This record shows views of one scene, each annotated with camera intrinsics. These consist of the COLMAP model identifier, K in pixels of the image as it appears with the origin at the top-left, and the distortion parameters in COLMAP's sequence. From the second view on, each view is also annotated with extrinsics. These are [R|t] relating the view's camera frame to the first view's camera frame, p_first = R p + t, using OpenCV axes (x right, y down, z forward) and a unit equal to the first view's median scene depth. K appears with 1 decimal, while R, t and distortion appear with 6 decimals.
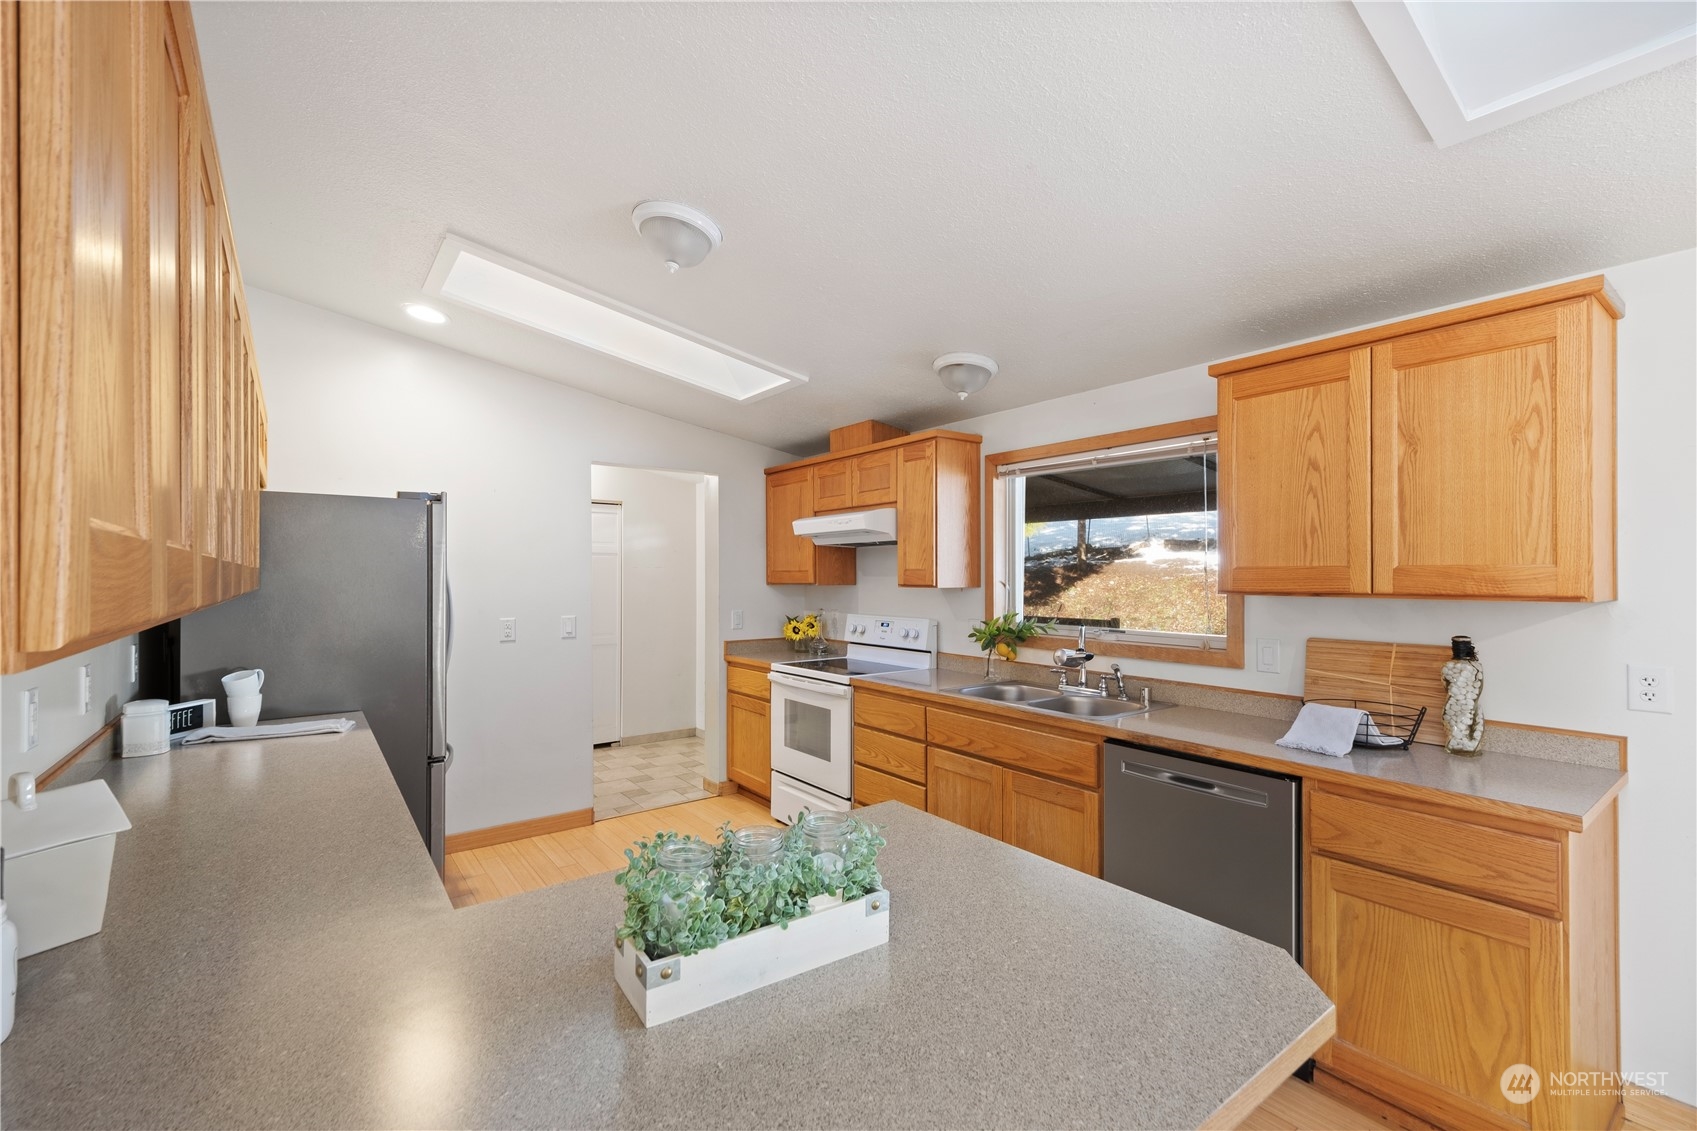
lens RADIAL K [[728.4, 0, 855.4], [0, 728.4, 566.4], [0, 0, 1]] dist [0.014508, -0.001273]
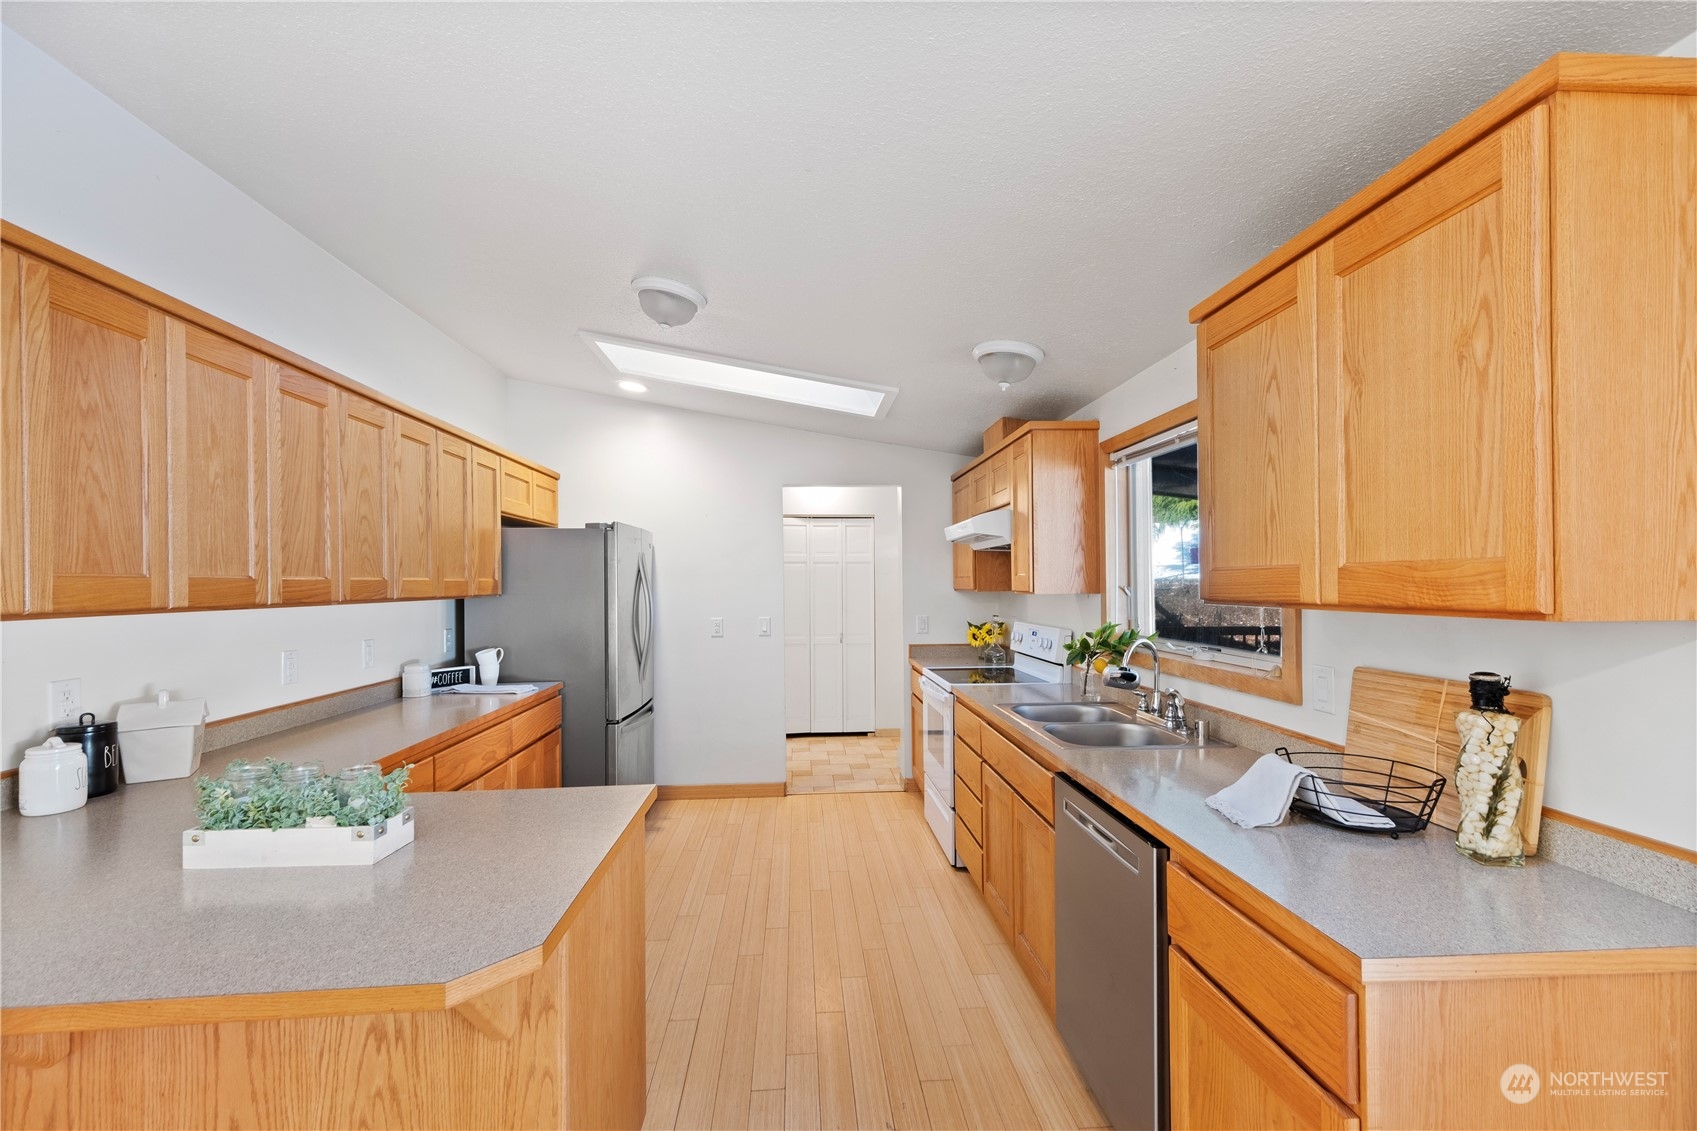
lens RADIAL K [[728.4, 0, 852.9], [0, 728.4, 574.8], [0, 0, 1]] dist [0.014508, -0.001273]
pose [[0.835786, -0.013823, -0.548881, 0.615039], [0.016813, 0.999859, 0.000421, 0.001309], [0.548797, -0.009580, 0.835901, 0.151099]]
